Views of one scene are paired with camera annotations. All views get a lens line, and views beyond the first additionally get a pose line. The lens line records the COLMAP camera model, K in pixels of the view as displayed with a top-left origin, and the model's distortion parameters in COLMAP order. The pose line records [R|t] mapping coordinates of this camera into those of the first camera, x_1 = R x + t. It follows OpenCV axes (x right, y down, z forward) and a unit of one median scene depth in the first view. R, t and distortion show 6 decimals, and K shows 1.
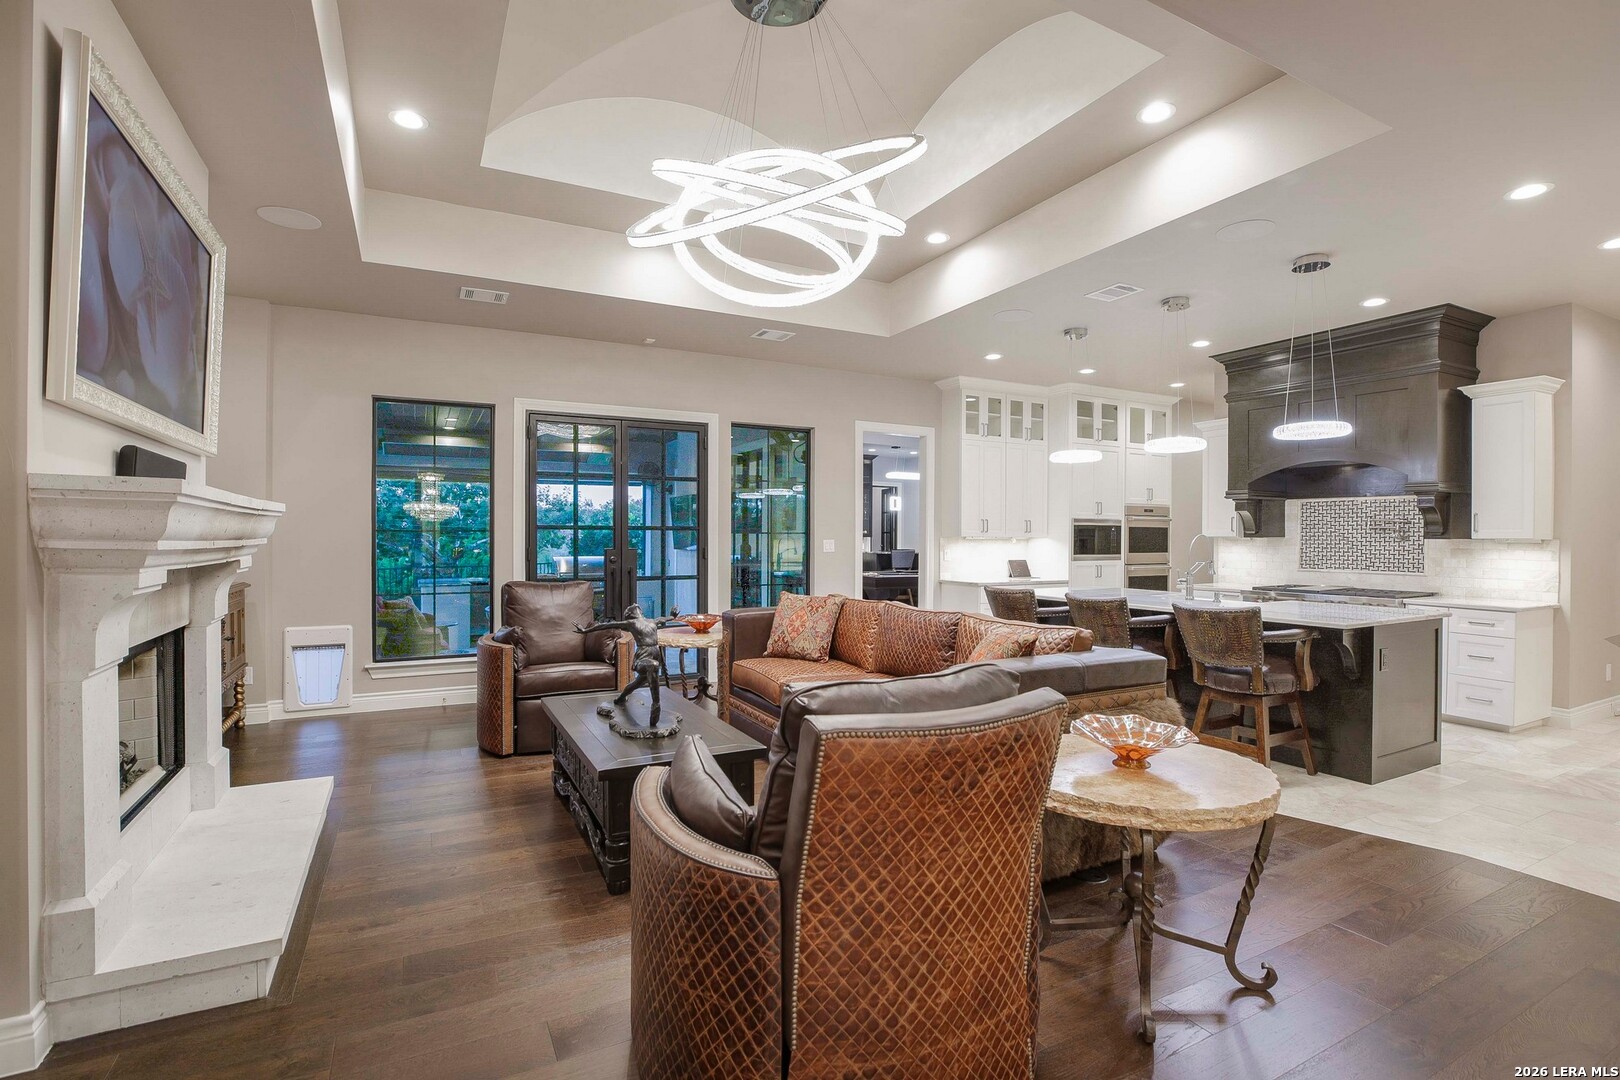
lens RADIAL K [[740.3, 0, 810.0], [0, 740.3, 540.0], [0, 0, 1]] dist [-0.041529, 0.011343]
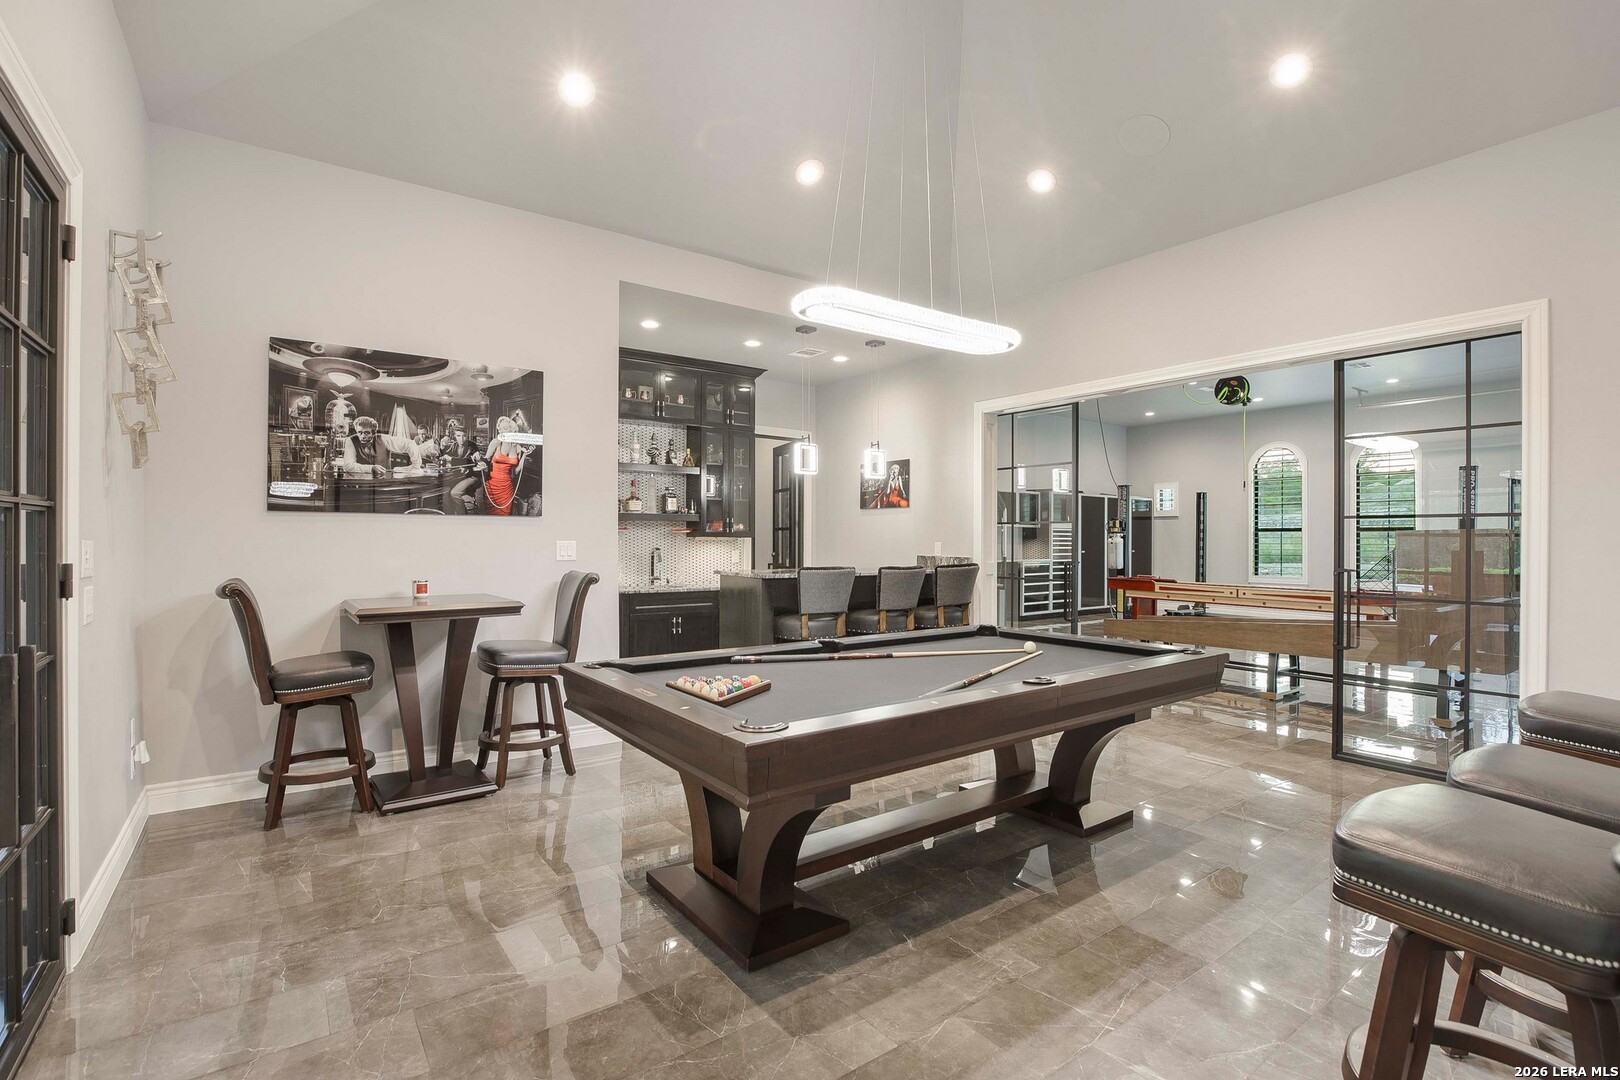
lens RADIAL K [[740.3, 0, 810.0], [0, 740.3, 540.0], [0, 0, 1]] dist [-0.041529, 0.011343]
pose [[0.989624, -0.001171, 0.143678, 0.052562], [0.001670, 0.999993, -0.003353, -0.000886], [-0.143673, 0.003558, 0.989619, 0.535129]]
